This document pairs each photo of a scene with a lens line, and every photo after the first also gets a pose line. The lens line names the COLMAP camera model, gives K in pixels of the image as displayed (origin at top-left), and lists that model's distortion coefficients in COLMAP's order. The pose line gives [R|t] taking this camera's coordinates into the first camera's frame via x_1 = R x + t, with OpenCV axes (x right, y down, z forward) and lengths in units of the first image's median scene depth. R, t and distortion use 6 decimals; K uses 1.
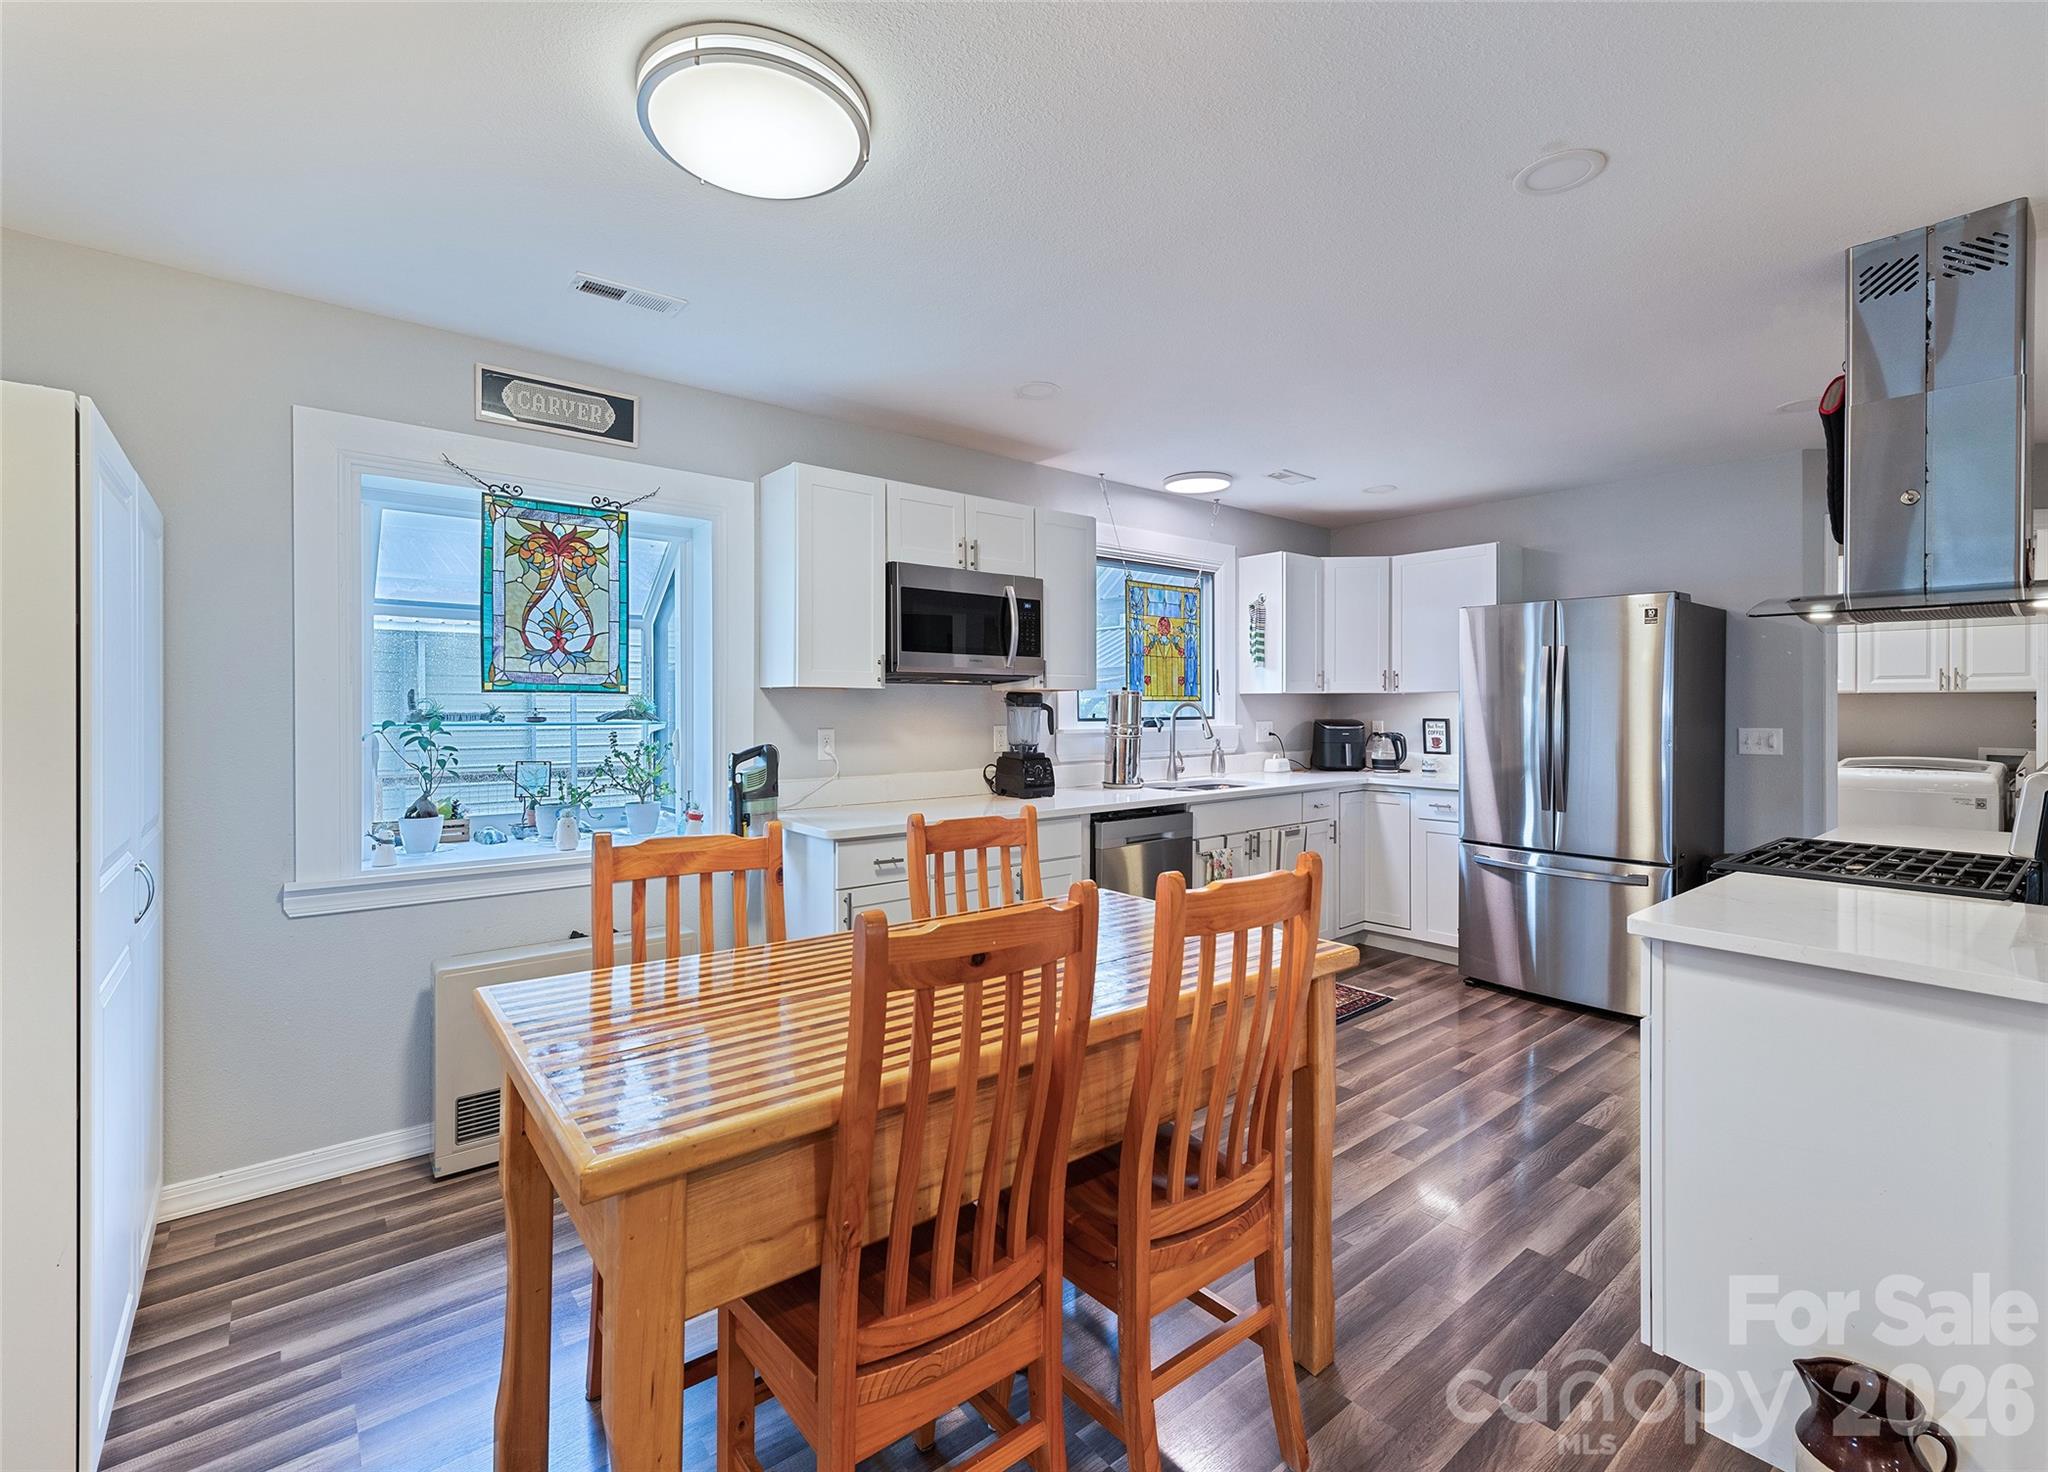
lens RADIAL K [[902.7, 0, 1035.4], [0, 902.7, 705.9], [0, 0, 1]] dist [0.015272, -0.003707]
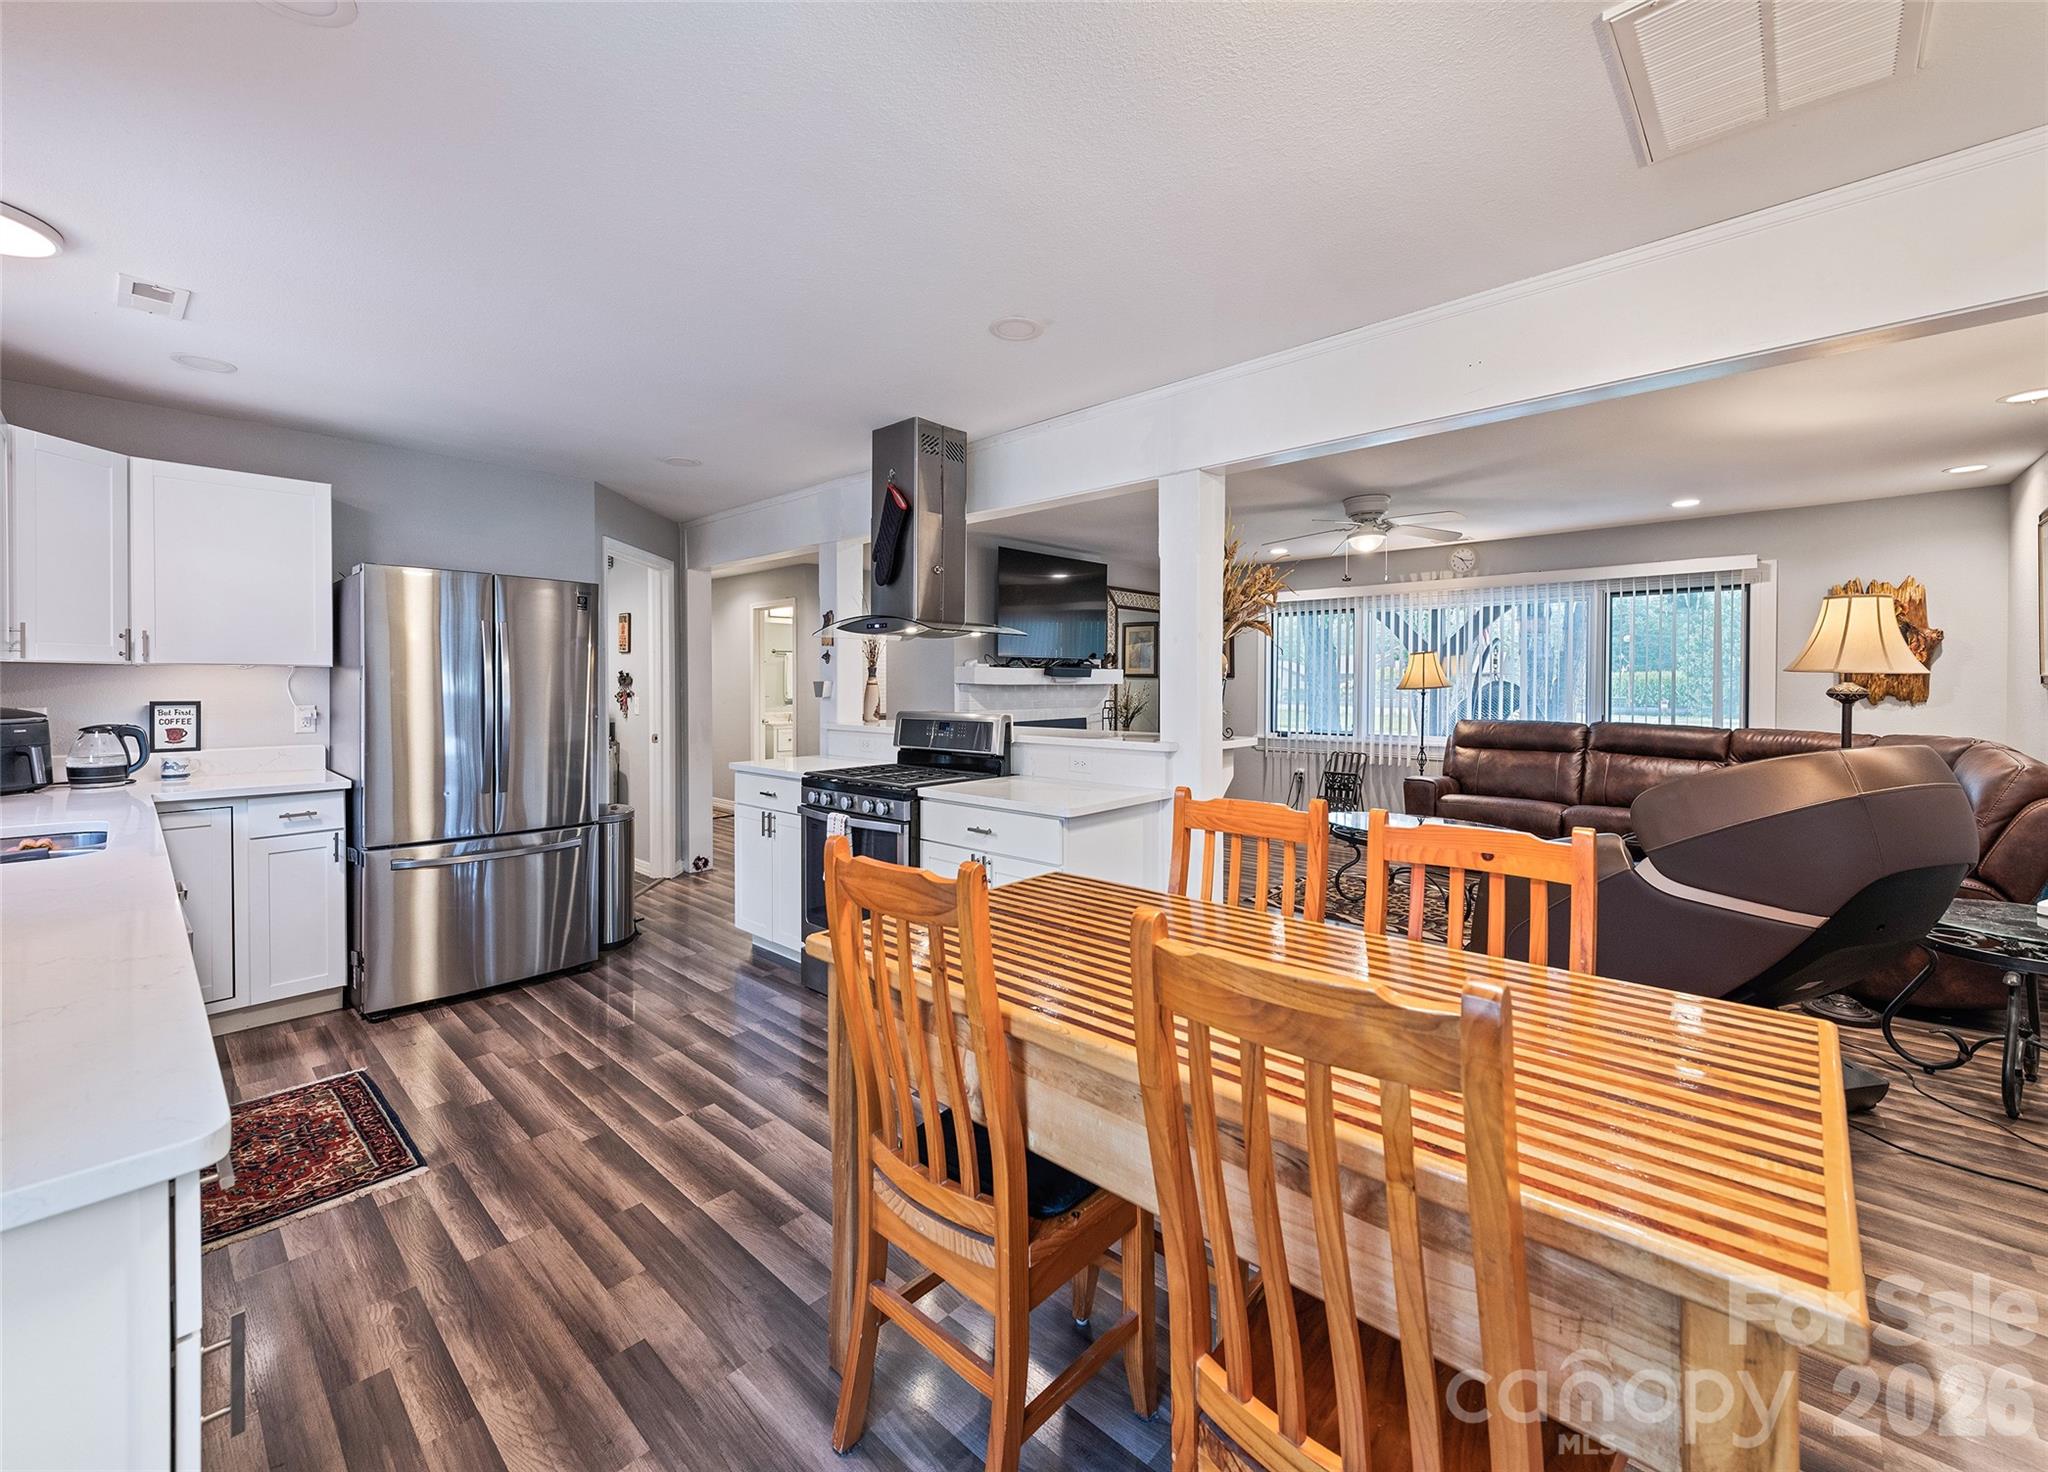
lens RADIAL K [[813.2, 0, 1020.2], [0, 813.2, 693.9], [0, 0, 1]] dist [0.014483, -0.004688]
pose [[-0.131362, -0.012733, 0.991253, -0.352713], [-0.001136, 0.999919, 0.012694, -0.001292], [-0.991334, 0.000542, -0.131366, 0.539755]]
